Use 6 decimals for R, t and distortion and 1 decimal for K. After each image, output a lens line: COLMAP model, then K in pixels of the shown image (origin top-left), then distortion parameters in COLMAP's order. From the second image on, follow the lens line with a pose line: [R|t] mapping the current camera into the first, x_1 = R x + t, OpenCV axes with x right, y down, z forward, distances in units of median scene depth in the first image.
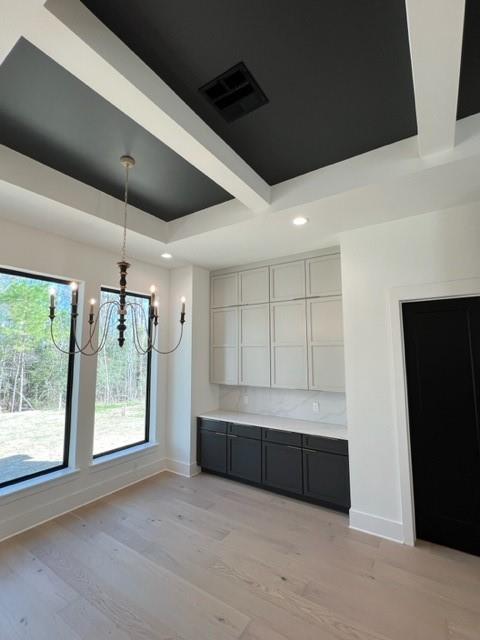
lens RADIAL K [[295.6, 0, 243.6], [0, 295.6, 324.6], [0, 0, 1]] dist [-0.003665, 0.000238]
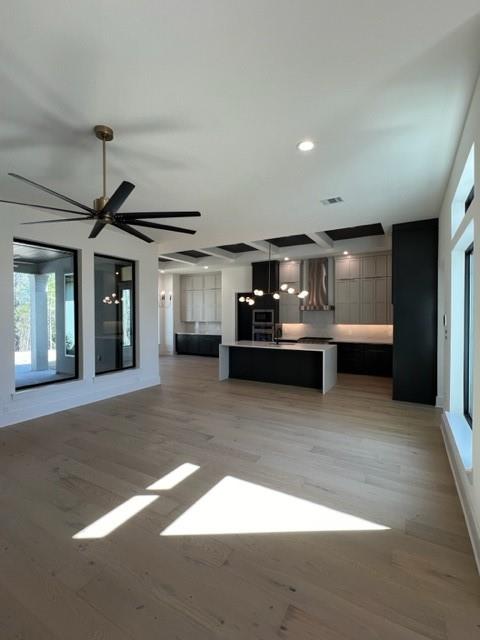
lens RADIAL K [[295.6, 0, 241.3], [0, 295.6, 322.6], [0, 0, 1]] dist [-0.003665, 0.000238]
pose [[0.998451, 0.005886, 0.055318, 0.279077], [-0.012264, 0.993211, 0.115676, -0.088375], [-0.054261, -0.116175, 0.991745, -1.612714]]
